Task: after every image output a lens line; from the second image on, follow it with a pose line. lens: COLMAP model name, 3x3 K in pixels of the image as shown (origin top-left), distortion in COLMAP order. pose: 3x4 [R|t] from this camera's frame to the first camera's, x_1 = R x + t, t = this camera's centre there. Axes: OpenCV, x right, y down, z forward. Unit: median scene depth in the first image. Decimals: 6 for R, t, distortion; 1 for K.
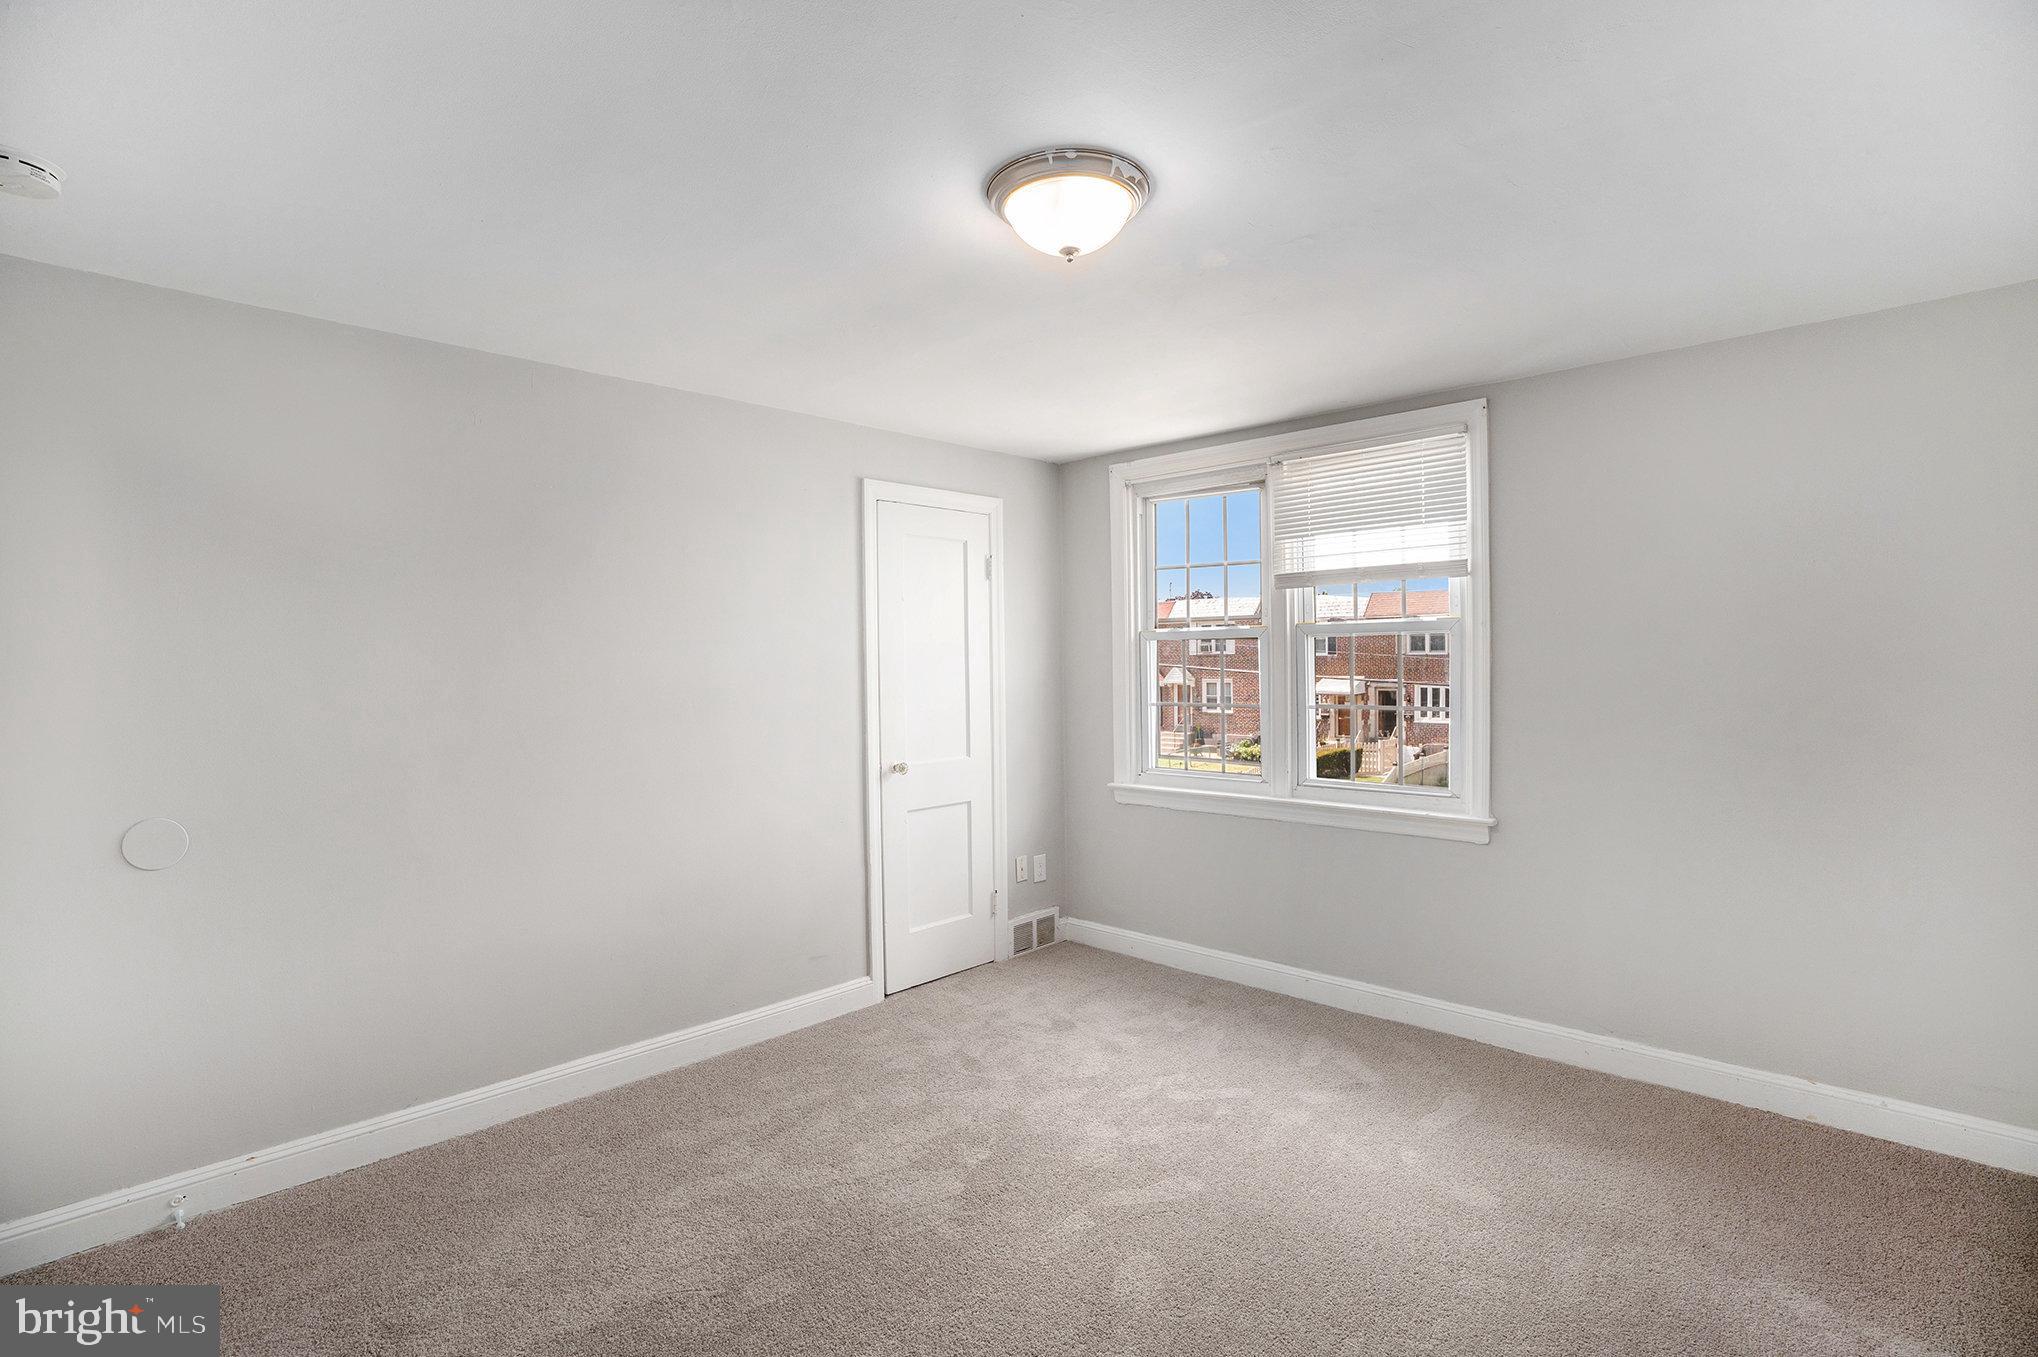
lens RADIAL K [[976.7, 0, 1031.7], [0, 976.7, 681.0], [0, 0, 1]] dist [-0.014238, 0.000403]
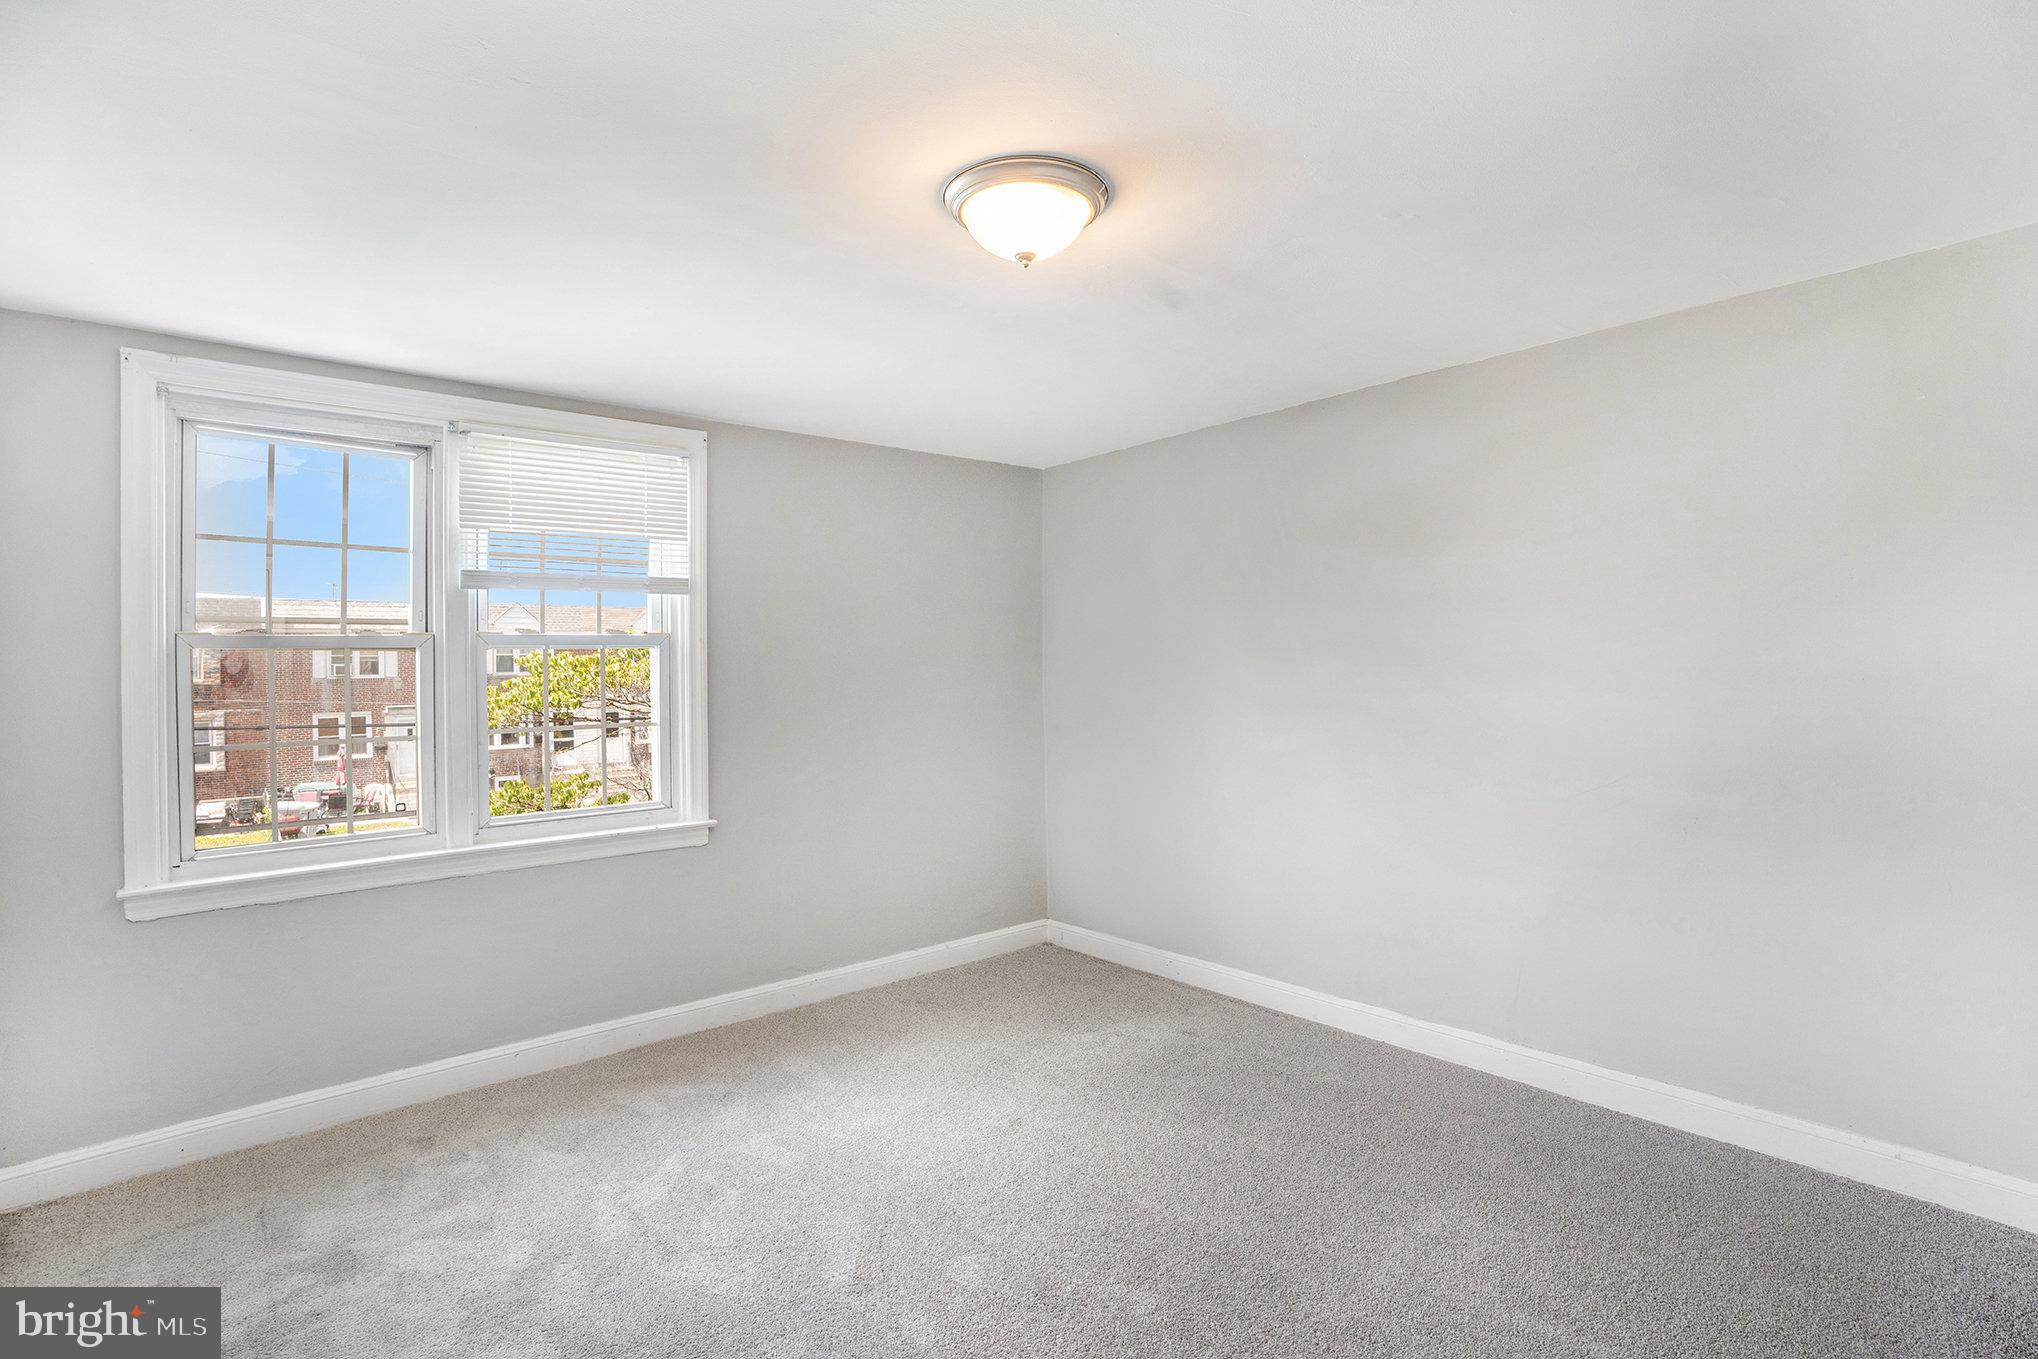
lens RADIAL K [[976.7, 0, 1031.7], [0, 976.7, 682.0], [0, 0, 1]] dist [-0.014238, 0.000403]
pose [[0.108555, -0.010091, 0.994039, -0.539294], [0.029287, 0.999547, 0.006948, -0.009504], [-0.993659, 0.028358, 0.108802, 0.490518]]
